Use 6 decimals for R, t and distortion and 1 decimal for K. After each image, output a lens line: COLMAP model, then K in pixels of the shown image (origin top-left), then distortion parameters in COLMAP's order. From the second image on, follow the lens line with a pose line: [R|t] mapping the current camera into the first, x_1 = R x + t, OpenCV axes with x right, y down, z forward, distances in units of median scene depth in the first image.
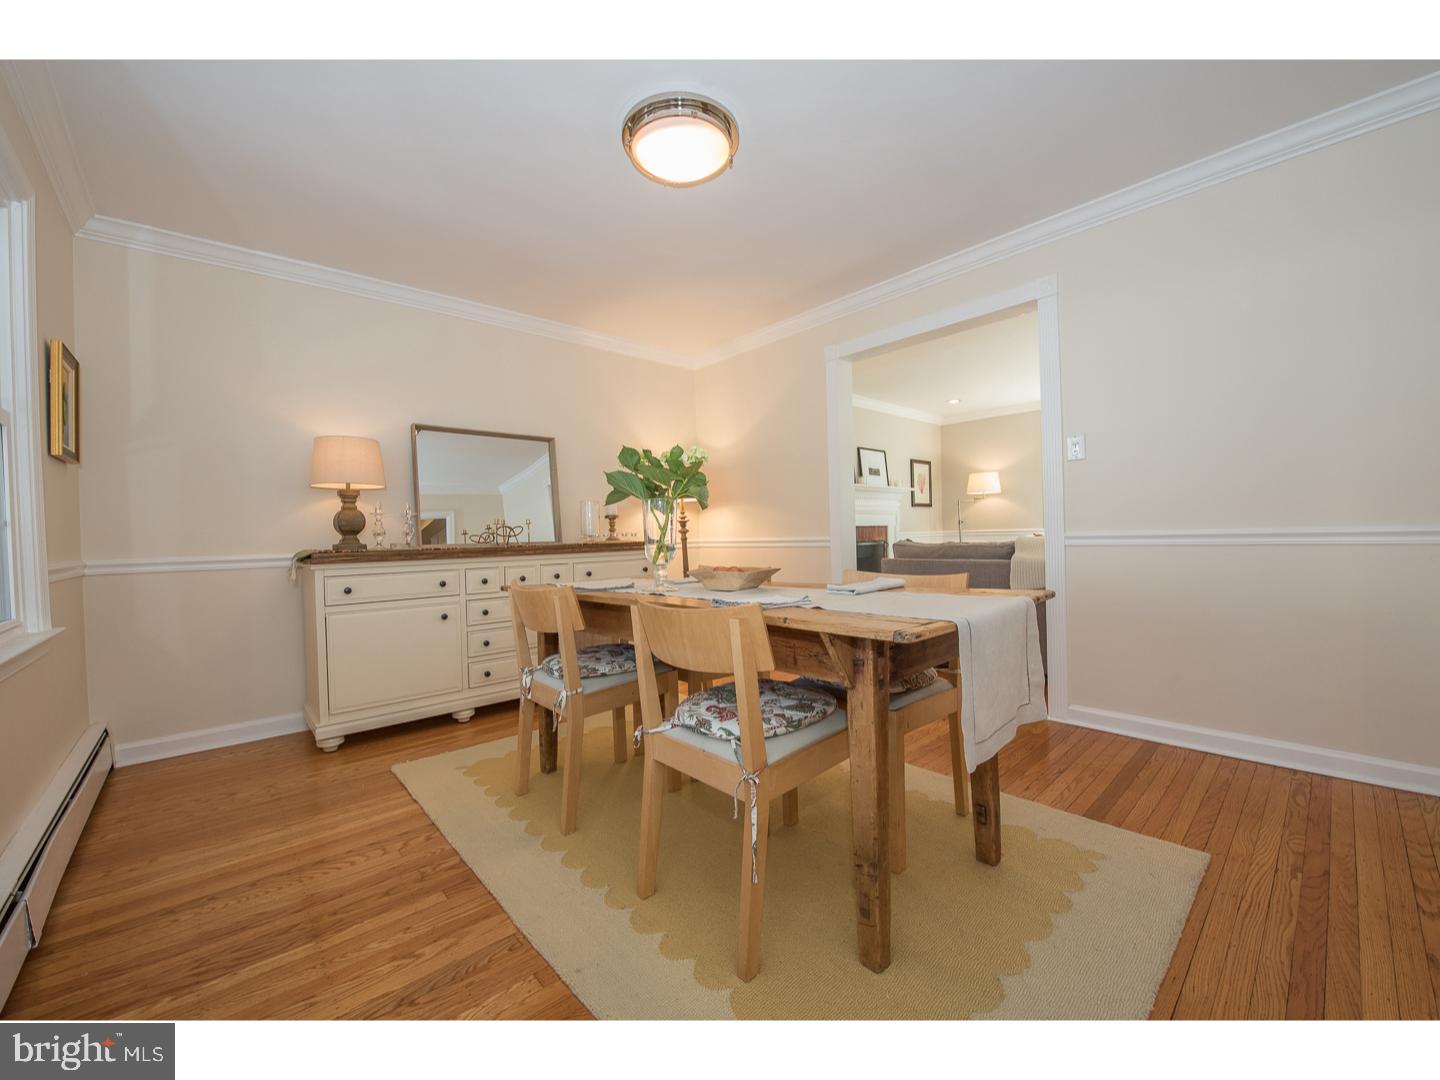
lens RADIAL K [[575.0, 0, 720.8], [0, 575.0, 540.1], [0, 0, 1]] dist [-0.013137, -0.000096]
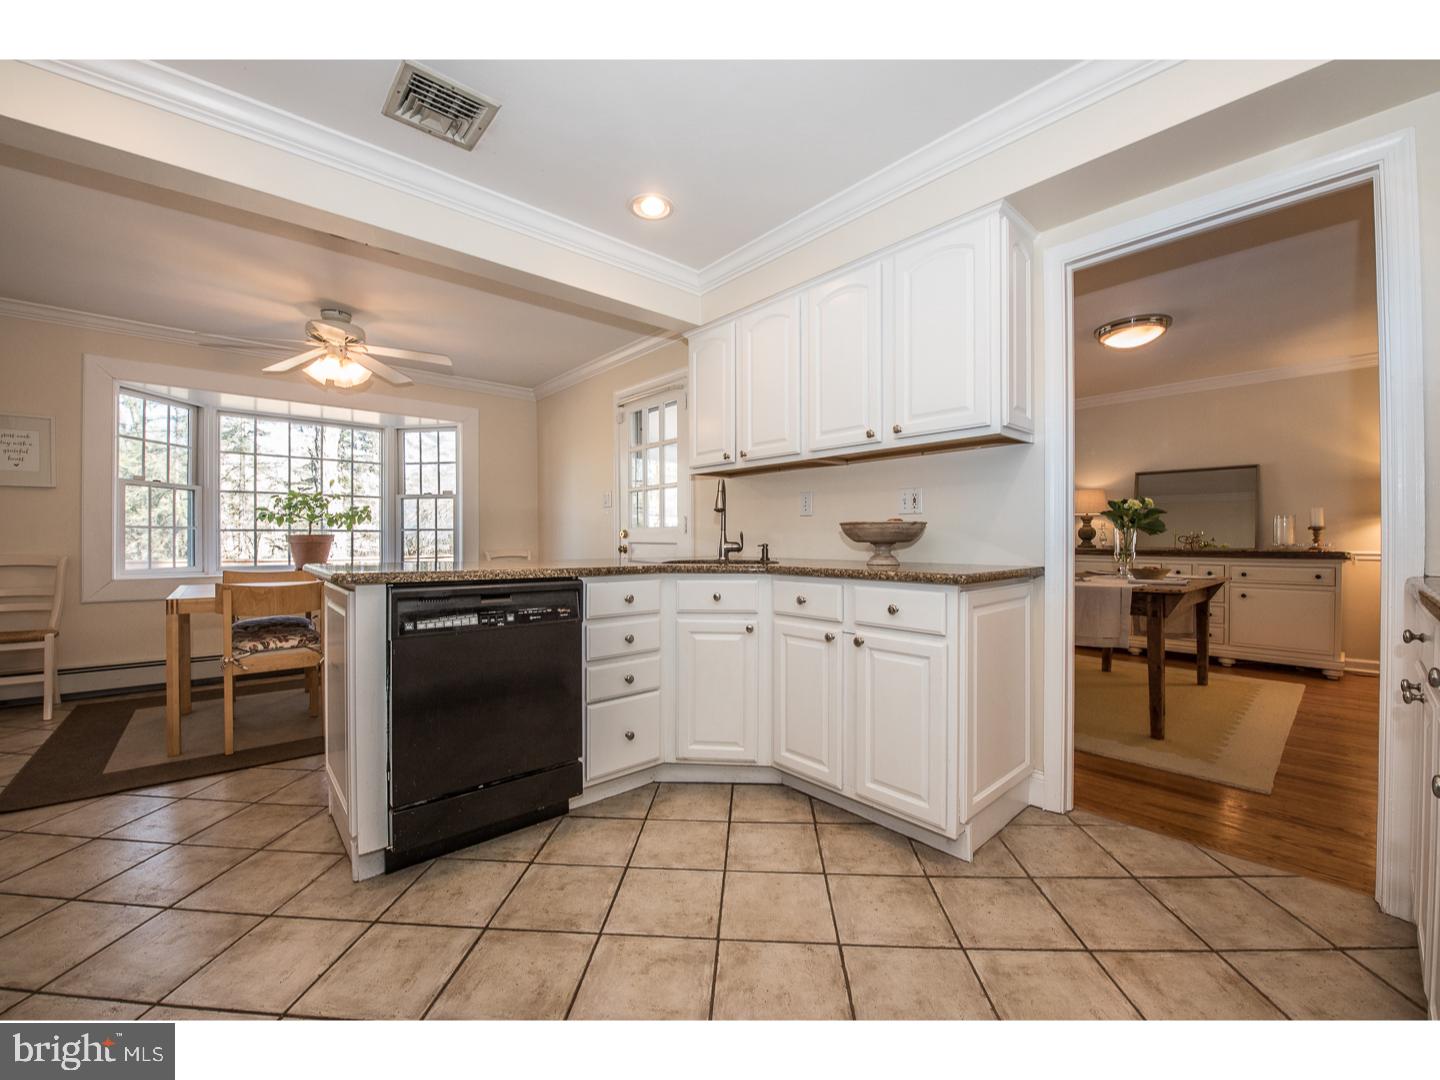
lens RADIAL K [[575.0, 0, 712.1], [0, 575.0, 541.4], [0, 0, 1]] dist [-0.013137, -0.000096]
pose [[-0.018821, 0.047124, -0.998712, 1.173139], [0.007499, 0.998867, 0.046990, -0.094841], [0.999795, -0.006605, -0.019153, -0.191696]]
